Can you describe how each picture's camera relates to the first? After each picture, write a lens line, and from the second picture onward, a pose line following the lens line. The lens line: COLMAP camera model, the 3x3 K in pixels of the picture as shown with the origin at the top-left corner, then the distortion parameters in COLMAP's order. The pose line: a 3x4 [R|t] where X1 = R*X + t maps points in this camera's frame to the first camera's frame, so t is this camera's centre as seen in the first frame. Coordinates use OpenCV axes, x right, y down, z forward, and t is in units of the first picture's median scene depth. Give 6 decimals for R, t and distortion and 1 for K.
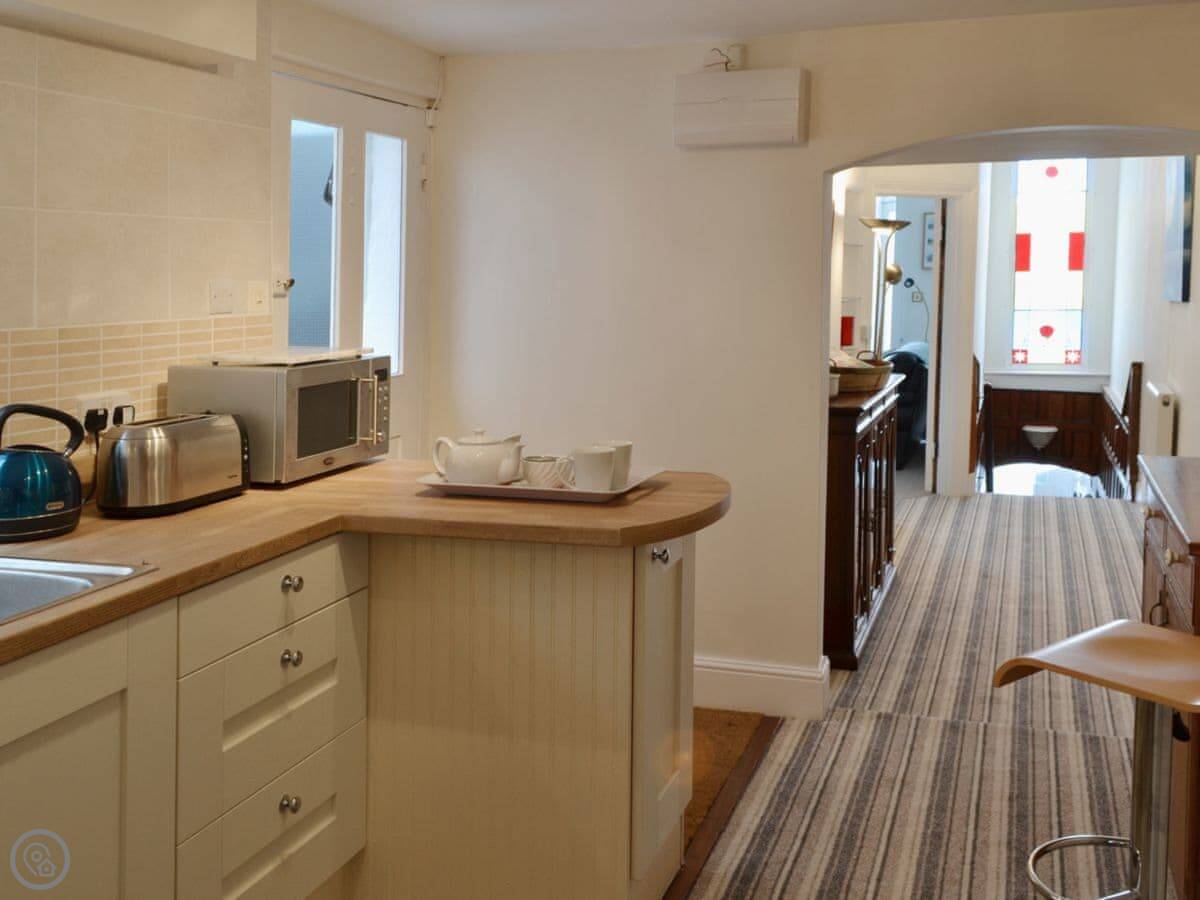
lens RADIAL K [[1159.5, 0, 600.9], [0, 1159.5, 433.2], [0, 0, 1]] dist [-0.048707, -0.006225]
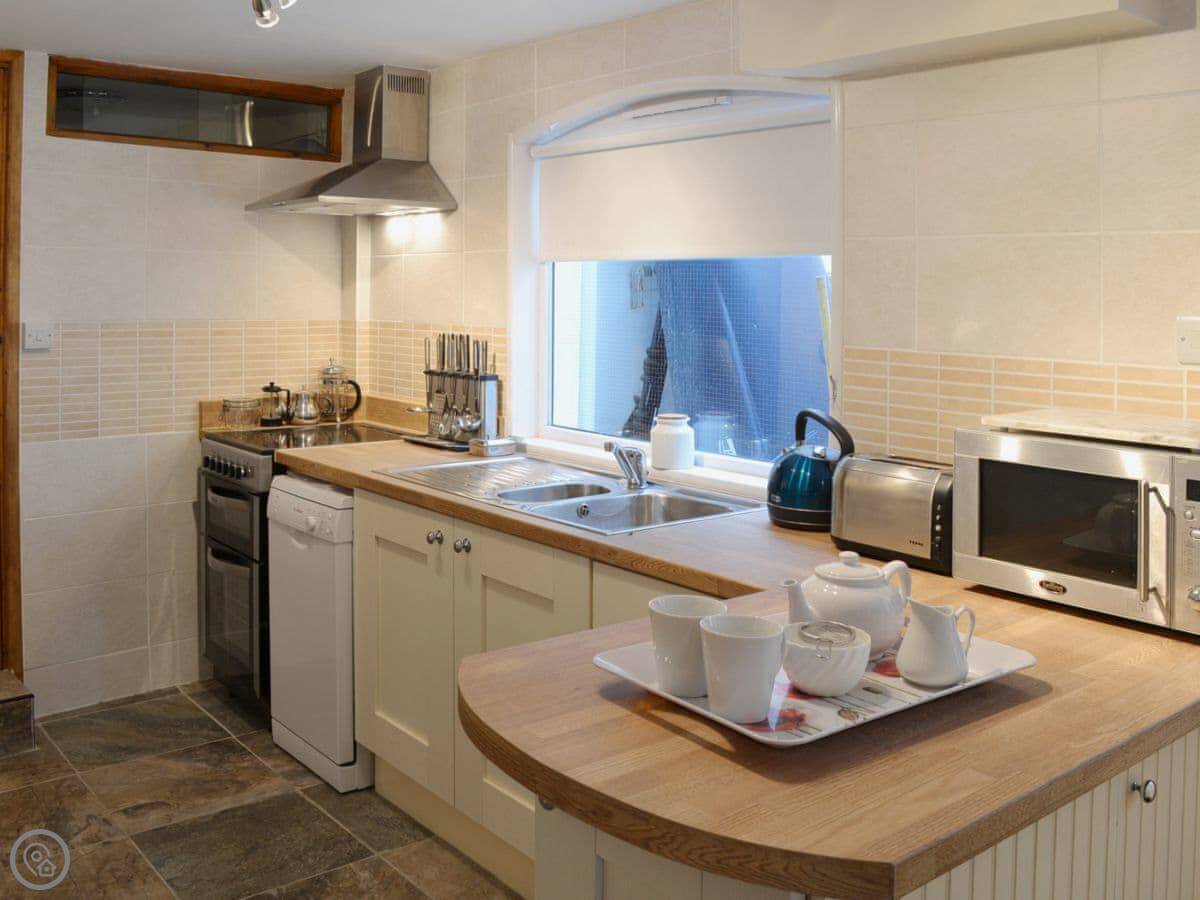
lens RADIAL K [[1159.5, 0, 600.9], [0, 1159.5, 433.2], [0, 0, 1]] dist [-0.048707, -0.006225]
pose [[-0.511432, 0.112678, -0.851904, 0.411067], [-0.123692, 0.971389, 0.202739, -0.148753], [0.850375, 0.209061, -0.482862, 0.973198]]
